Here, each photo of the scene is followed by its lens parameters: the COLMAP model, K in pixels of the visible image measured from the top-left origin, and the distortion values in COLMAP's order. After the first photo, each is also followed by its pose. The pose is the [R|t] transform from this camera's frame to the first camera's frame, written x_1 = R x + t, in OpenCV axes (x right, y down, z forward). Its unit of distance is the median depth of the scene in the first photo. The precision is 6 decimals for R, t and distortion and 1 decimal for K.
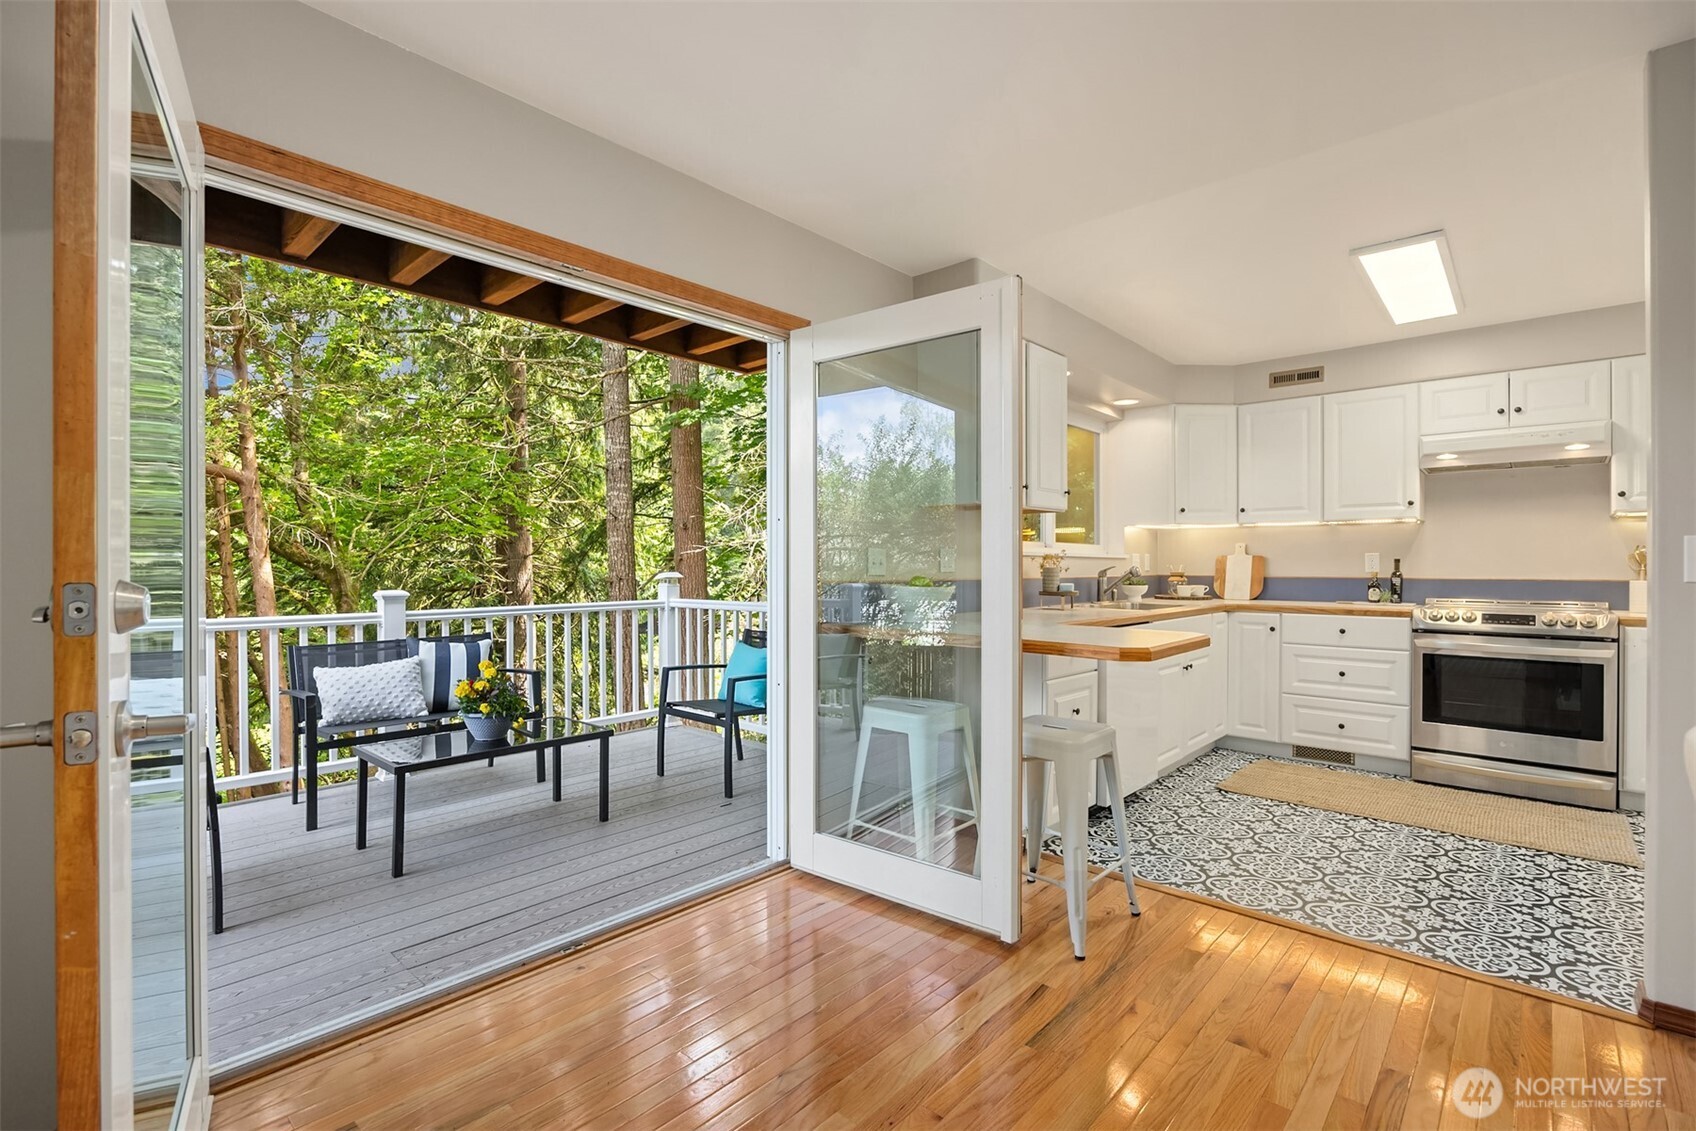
lens RADIAL K [[749.4, 0, 829.6], [0, 749.4, 564.2], [0, 0, 1]] dist [-0.020408, 0.002270]
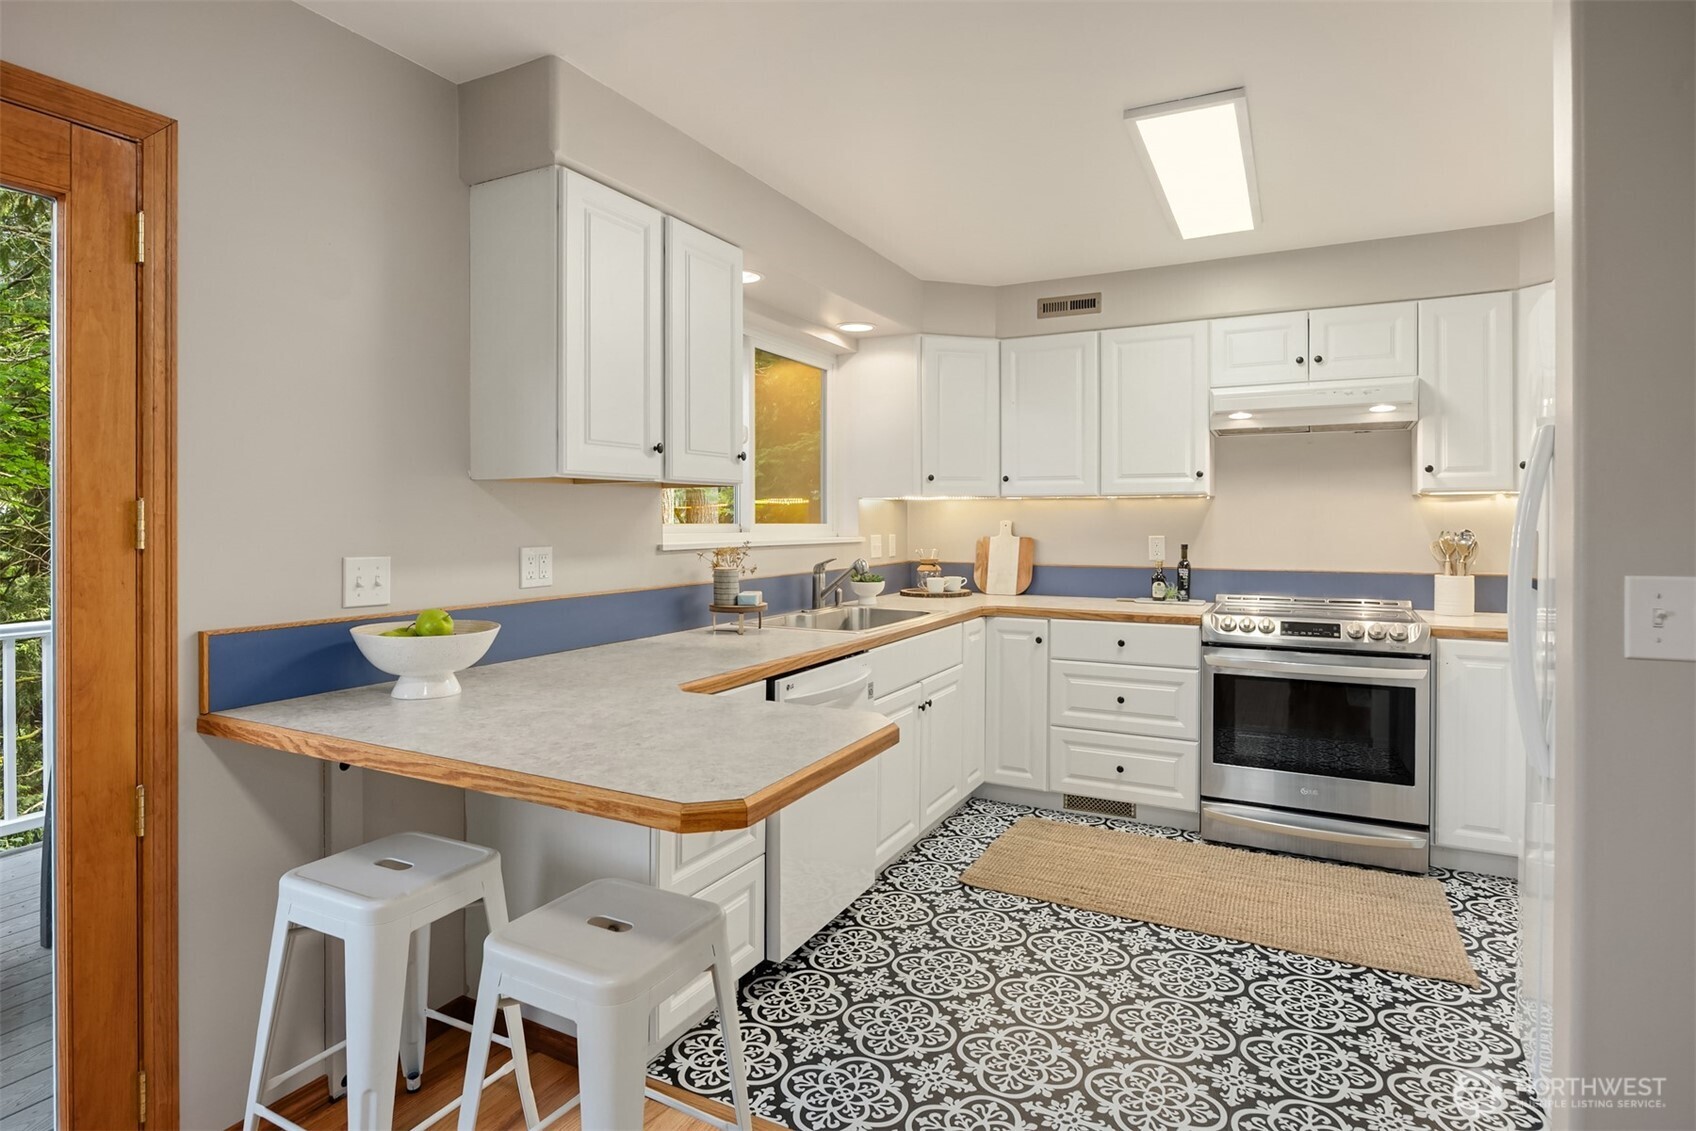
lens RADIAL K [[884.4, 0, 813.2], [0, 884.4, 521.7], [0, 0, 1]] dist [-0.018817, 0.001939]
pose [[0.967569, -0.002033, 0.252598, 0.165773], [0.001438, 0.999996, 0.002537, -0.037281], [-0.252602, -0.002091, 0.967568, 0.216956]]
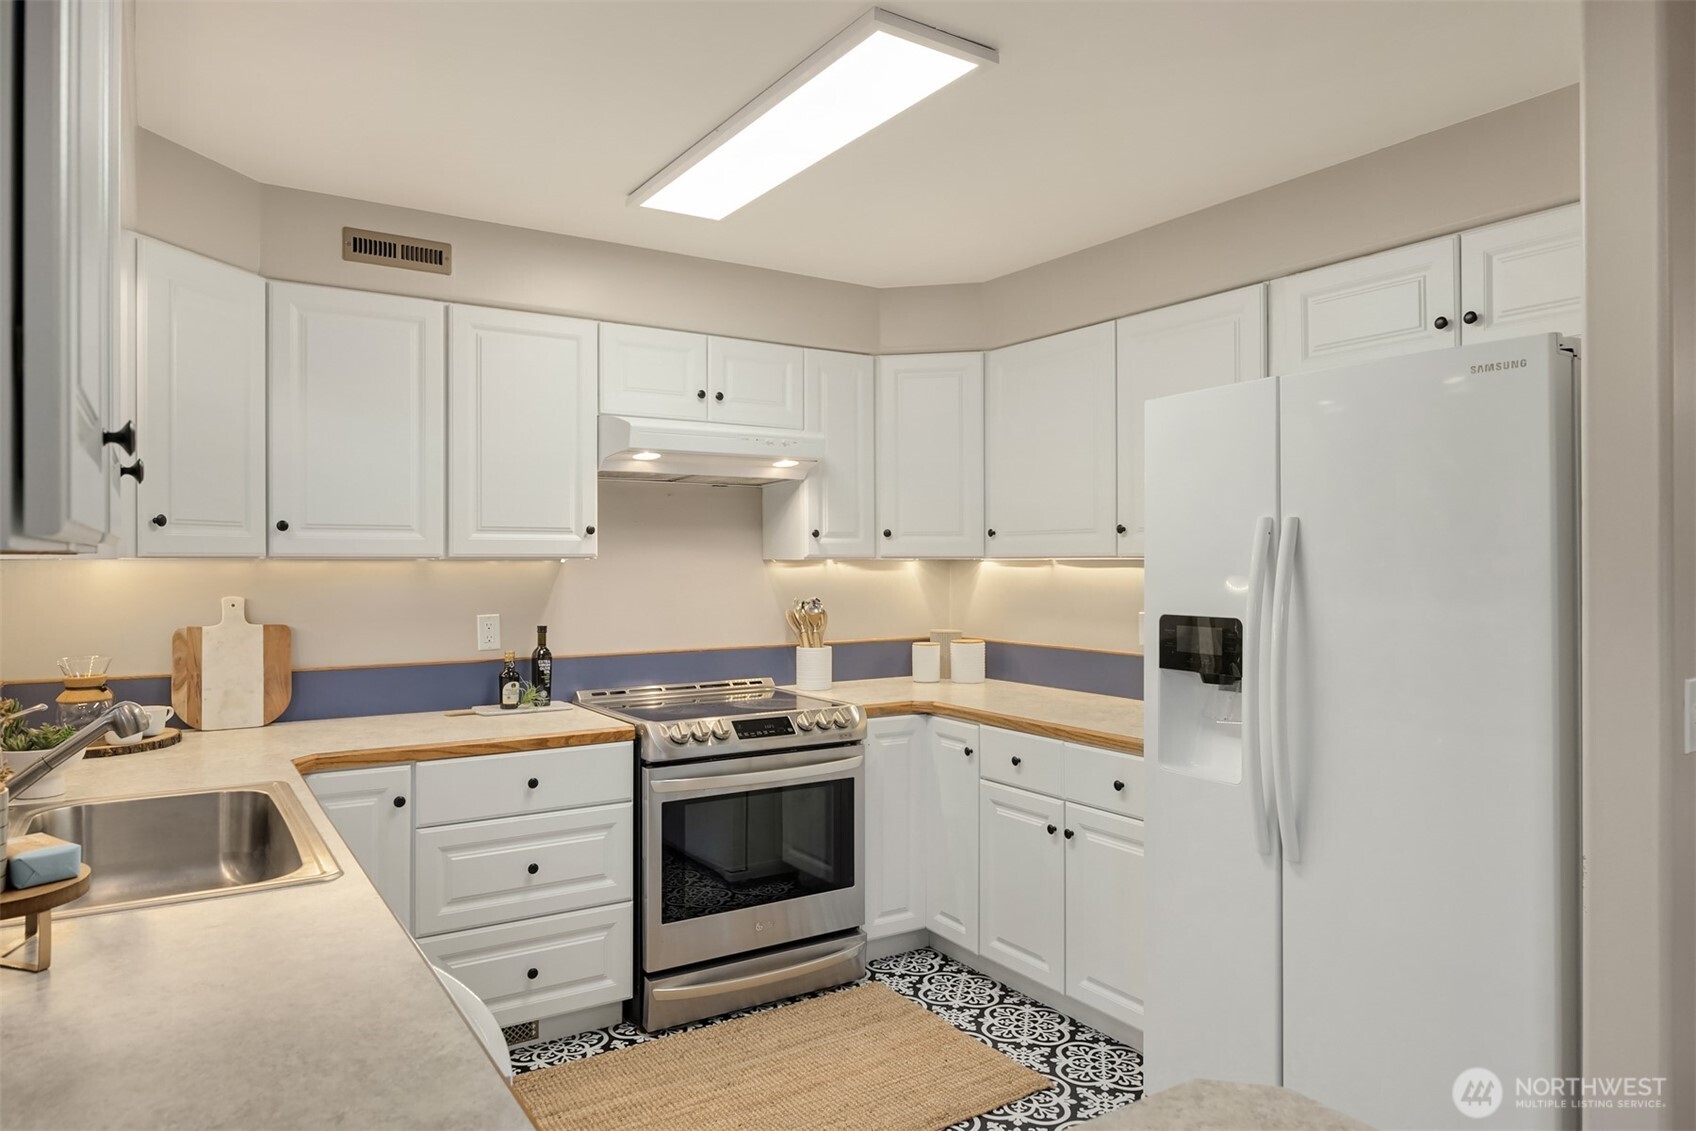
lens RADIAL K [[1050.3, 0, 847.2], [0, 1050.3, 556.8], [0, 0, 1]] dist [-0.021770, 0.000774]
pose [[0.239774, 0.002674, 0.970825, 0.057183], [0.000404, 0.999996, -0.002854, -0.062398], [-0.970829, 0.001077, 0.239772, 0.641355]]
